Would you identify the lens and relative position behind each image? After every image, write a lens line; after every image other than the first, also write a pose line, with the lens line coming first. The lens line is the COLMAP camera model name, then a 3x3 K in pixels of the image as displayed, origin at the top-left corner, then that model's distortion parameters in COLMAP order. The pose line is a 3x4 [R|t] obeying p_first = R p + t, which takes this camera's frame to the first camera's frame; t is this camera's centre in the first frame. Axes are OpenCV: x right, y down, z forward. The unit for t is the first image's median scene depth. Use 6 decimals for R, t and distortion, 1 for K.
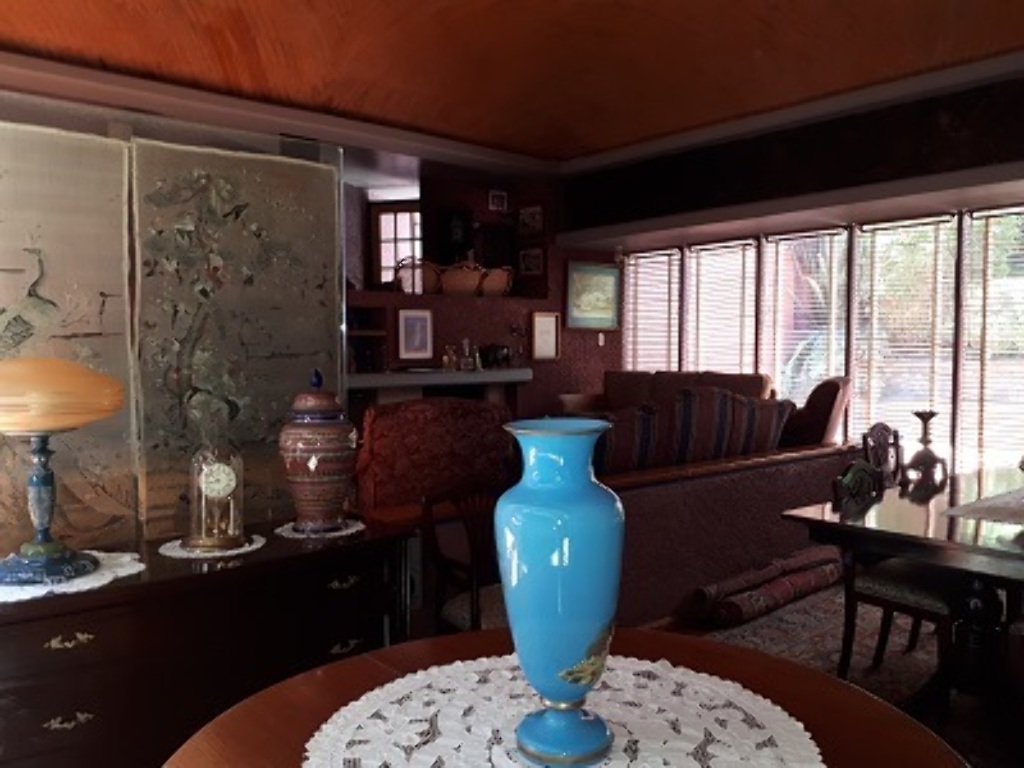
lens RADIAL K [[814.4, 0, 511.8], [0, 814.4, 419.4], [0, 0, 1]] dist [0.142597, -0.209136]
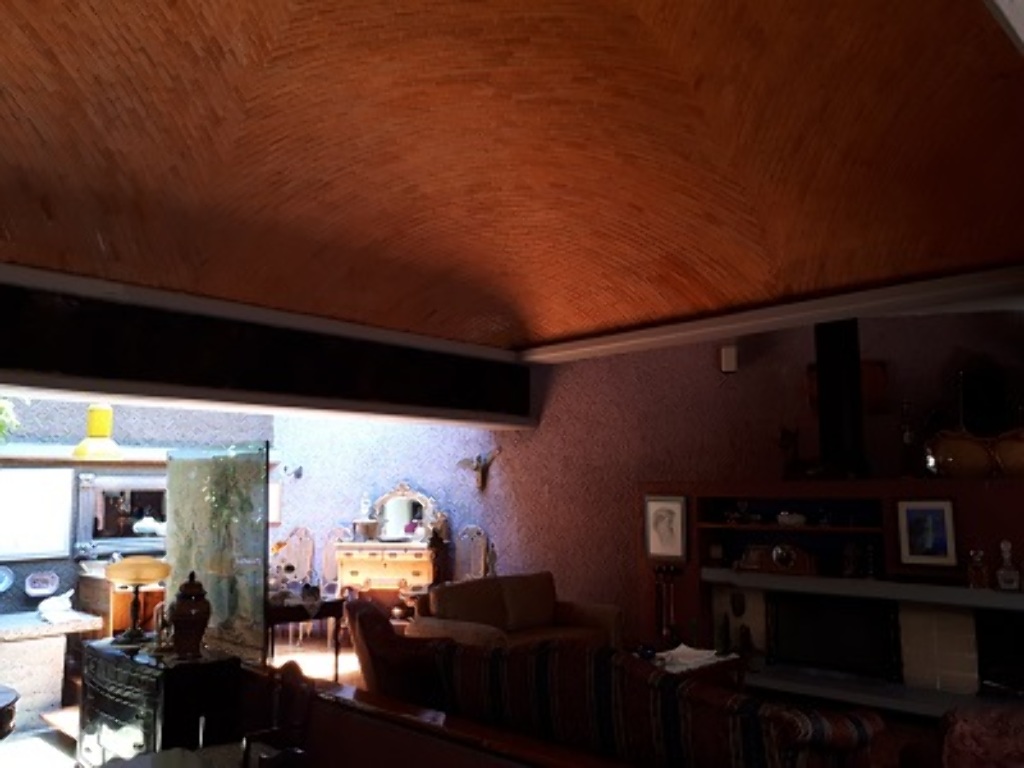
lens RADIAL K [[814.3, 0, 512.0], [0, 814.3, 410.9], [0, 0, 1]] dist [0.135111, -0.201332]
pose [[0.110855, -0.132014, -0.985030, 0.592533], [-0.121511, 0.981902, -0.145269, -0.057292], [0.986380, 0.135796, 0.092808, 0.539222]]
